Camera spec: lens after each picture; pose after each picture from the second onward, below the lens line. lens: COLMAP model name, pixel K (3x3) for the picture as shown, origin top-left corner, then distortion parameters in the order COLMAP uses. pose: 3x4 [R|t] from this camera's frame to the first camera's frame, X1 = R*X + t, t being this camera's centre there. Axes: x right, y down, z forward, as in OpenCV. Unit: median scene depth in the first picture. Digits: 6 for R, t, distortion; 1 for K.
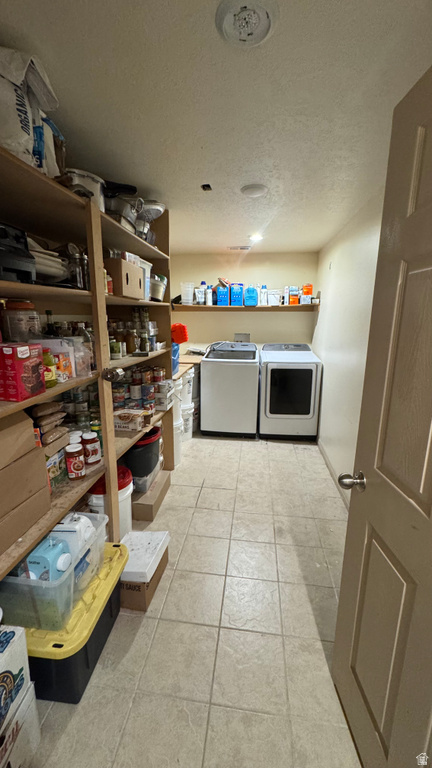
lens RADIAL K [[305.8, 0, 217.0], [0, 305.8, 382.3], [0, 0, 1]] dist [-0.001933, 0.000503]
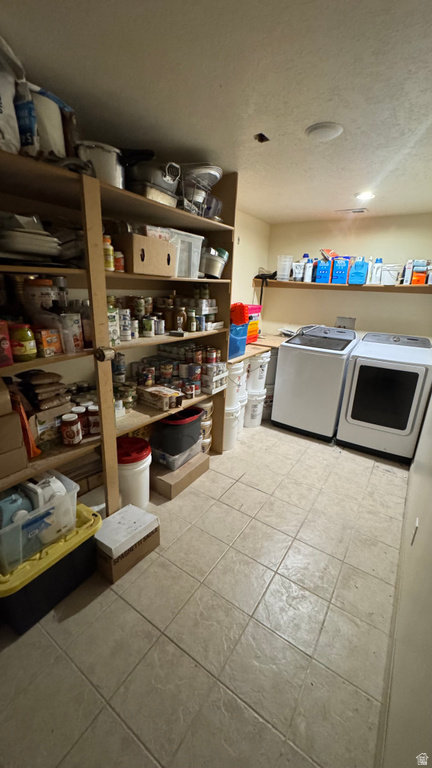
lens RADIAL K [[305.8, 0, 216.2], [0, 305.8, 382.5], [0, 0, 1]] dist [-0.001933, 0.000503]
pose [[0.895655, 0.162578, -0.413969, 0.242971], [-0.127823, 0.985619, 0.110528, -0.053348], [0.425985, -0.046081, 0.903556, 0.142249]]
